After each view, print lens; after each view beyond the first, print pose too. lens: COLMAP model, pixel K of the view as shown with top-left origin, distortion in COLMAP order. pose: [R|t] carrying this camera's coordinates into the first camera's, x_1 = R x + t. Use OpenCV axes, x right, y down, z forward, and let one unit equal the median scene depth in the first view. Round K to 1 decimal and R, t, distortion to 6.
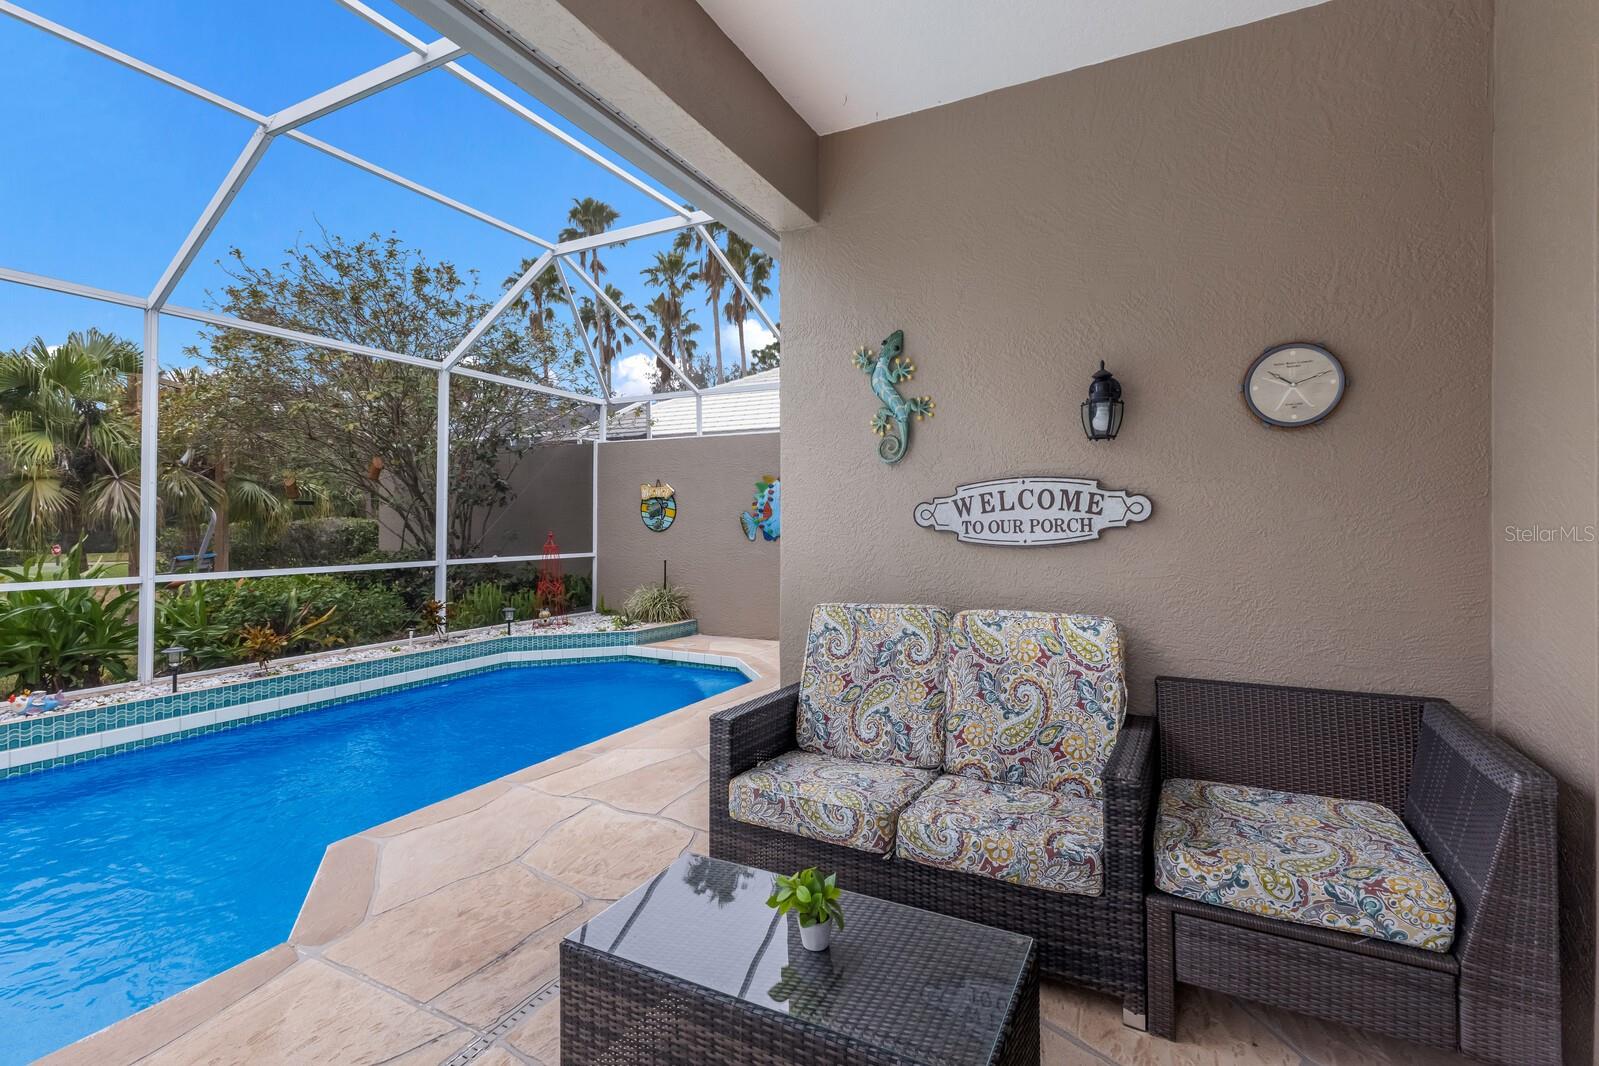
lens RADIAL K [[723.1, 0, 802.9], [0, 723.1, 521.9], [0, 0, 1]] dist [0.013537, -0.000862]
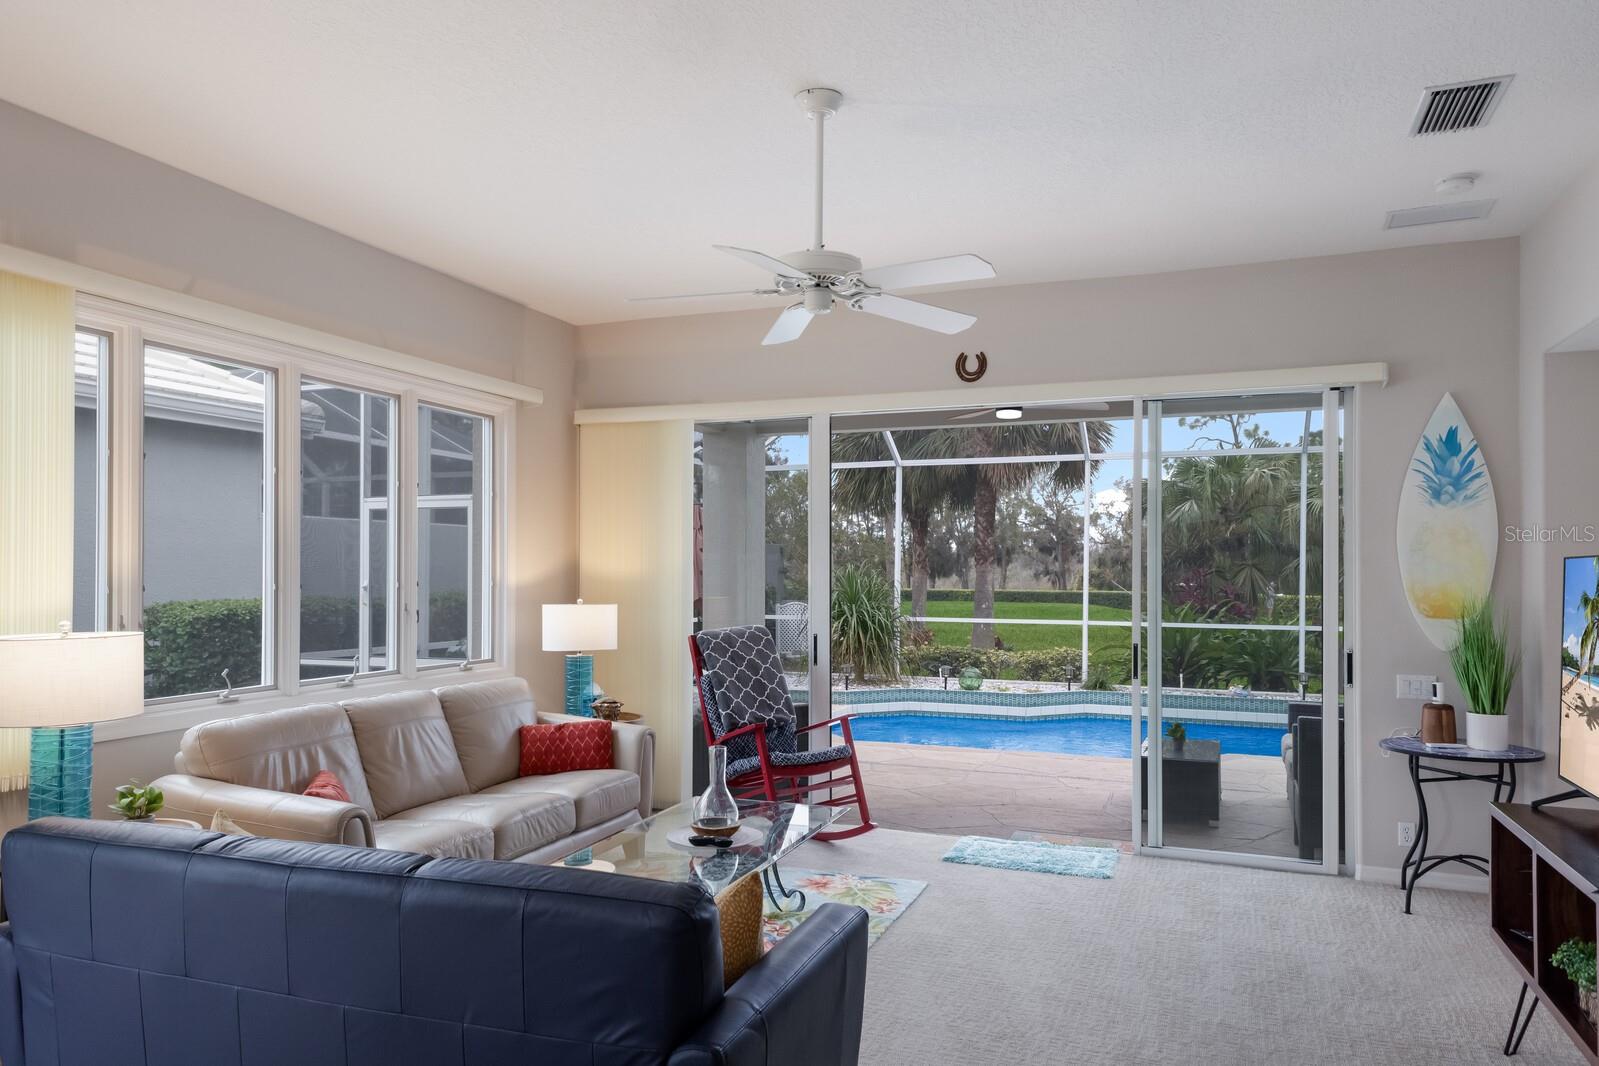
lens RADIAL K [[1054.5, 0, 773.3], [0, 1054.5, 565.3], [0, 0, 1]] dist [-0.024312, 0.000641]
pose [[0.076421, -0.006168, -0.997057, 0.877316], [-0.002642, 0.999976, -0.006389, -0.025159], [0.997072, 0.003122, 0.076403, -0.201511]]
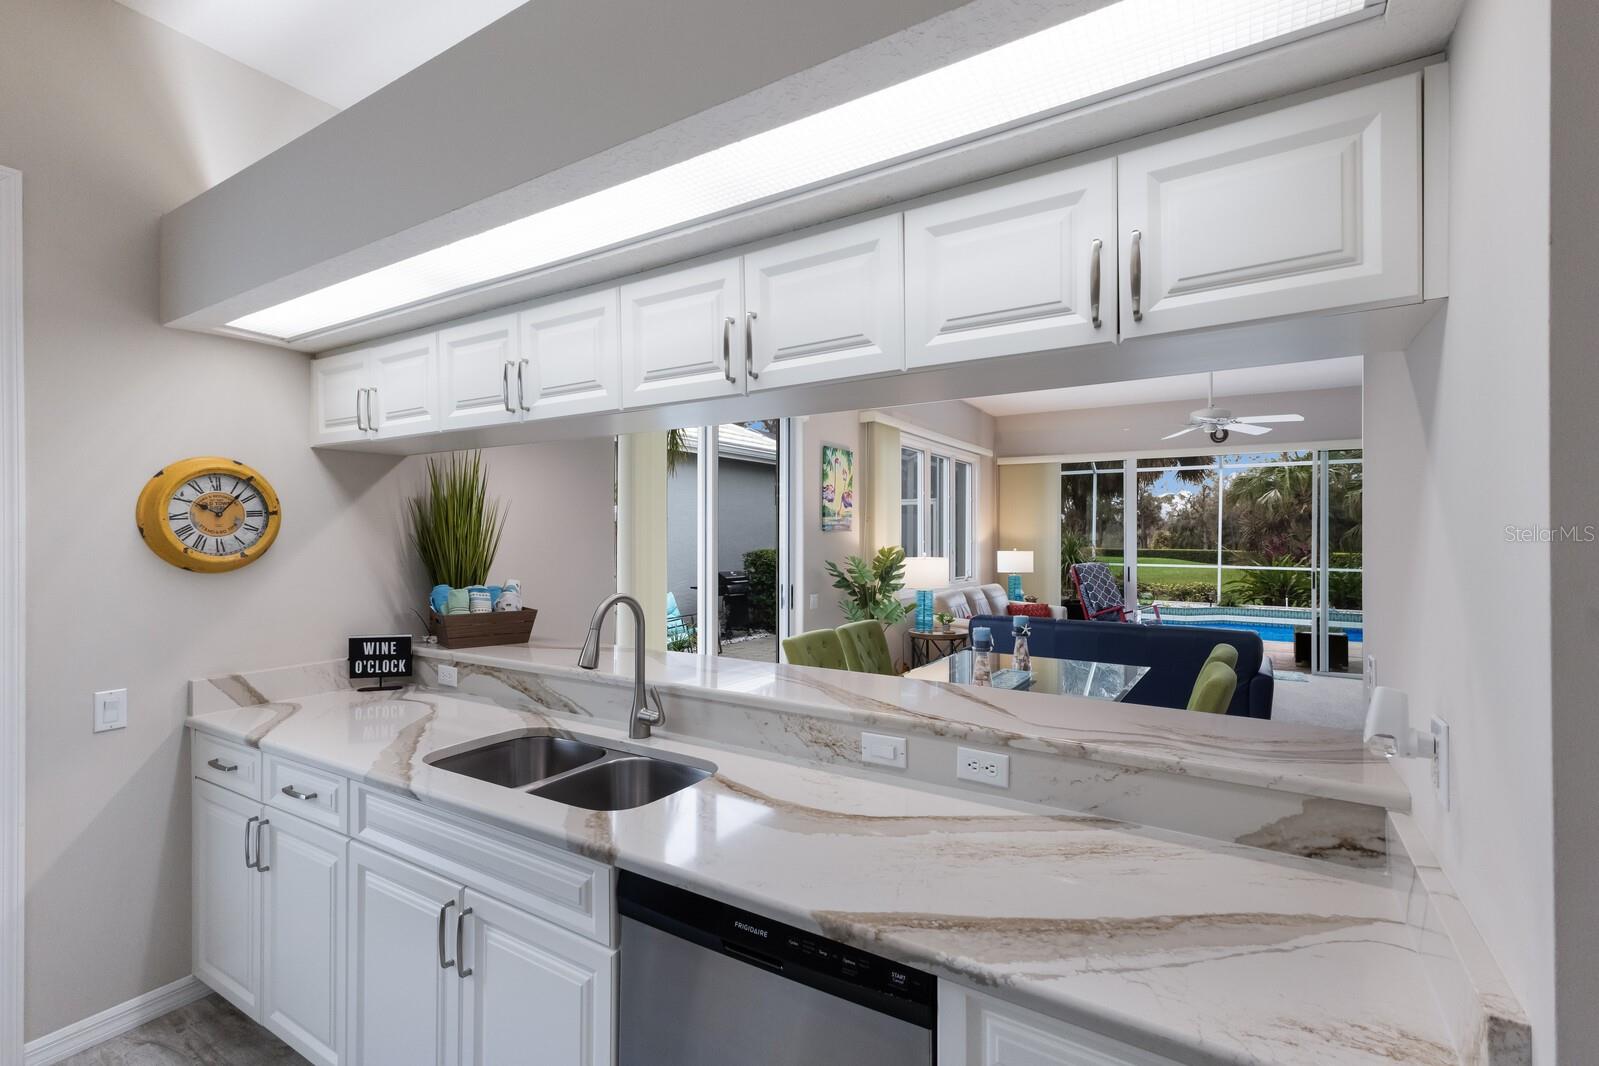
lens RADIAL K [[711.7, 0, 809.9], [0, 711.7, 540.8], [0, 0, 1]] dist [0.017029, 0.000288]
pose [[-0.080865, 0.006646, -0.996703, 1.223242], [-0.002427, 0.999973, 0.006865, -0.024612], [0.996722, 0.002975, -0.080847, -0.508054]]
